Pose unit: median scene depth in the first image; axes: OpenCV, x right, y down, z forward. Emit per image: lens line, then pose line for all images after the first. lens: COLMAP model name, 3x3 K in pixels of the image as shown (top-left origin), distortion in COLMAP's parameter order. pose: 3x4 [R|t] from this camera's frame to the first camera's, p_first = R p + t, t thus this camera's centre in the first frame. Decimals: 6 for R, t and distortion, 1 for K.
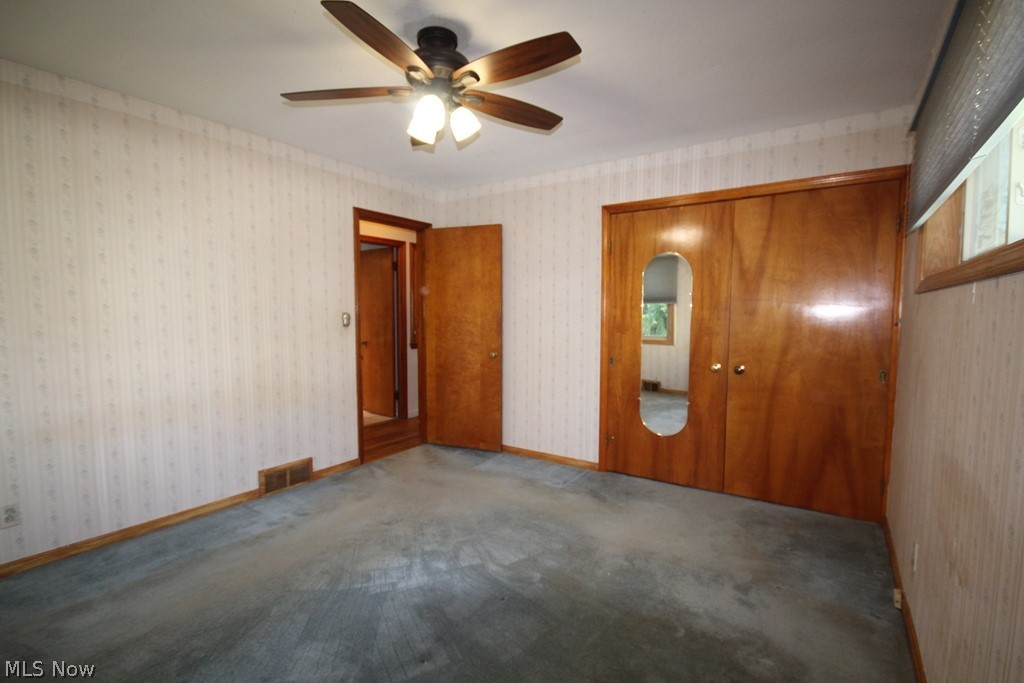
lens RADIAL K [[485.5, 0, 516.1], [0, 485.5, 339.2], [0, 0, 1]] dist [0.000347, 0.000167]
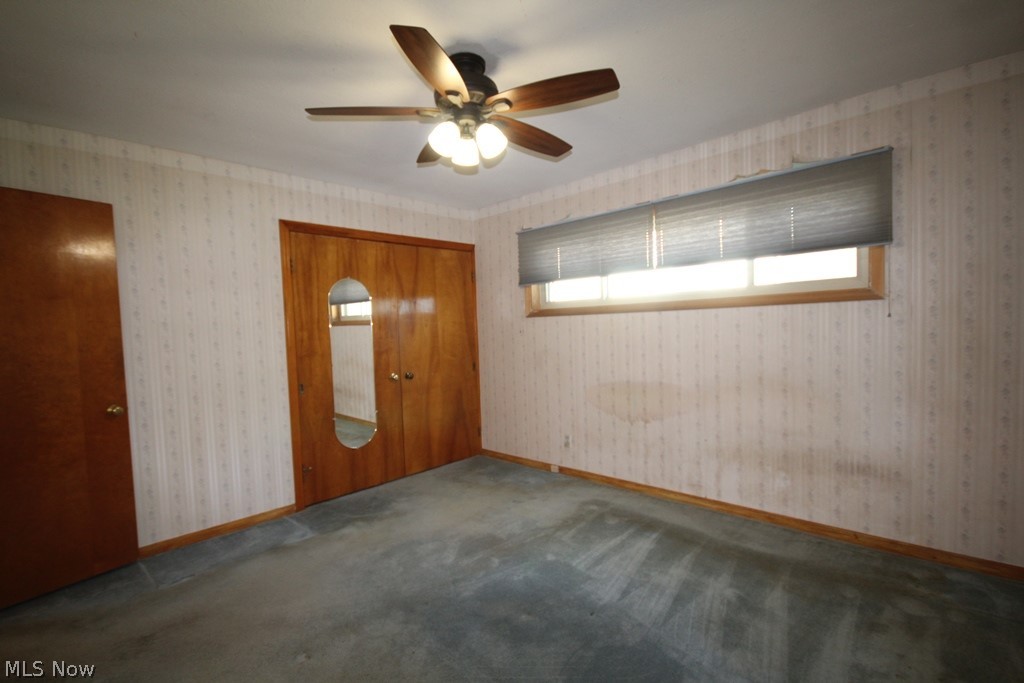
lens RADIAL K [[485.5, 0, 506.7], [0, 485.5, 337.0], [0, 0, 1]] dist [0.000347, 0.000167]
pose [[0.150173, -0.026259, 0.988311, -0.677471], [0.088932, 0.995954, 0.012949, -0.029180], [-0.984652, 0.085948, 0.151901, 0.470703]]
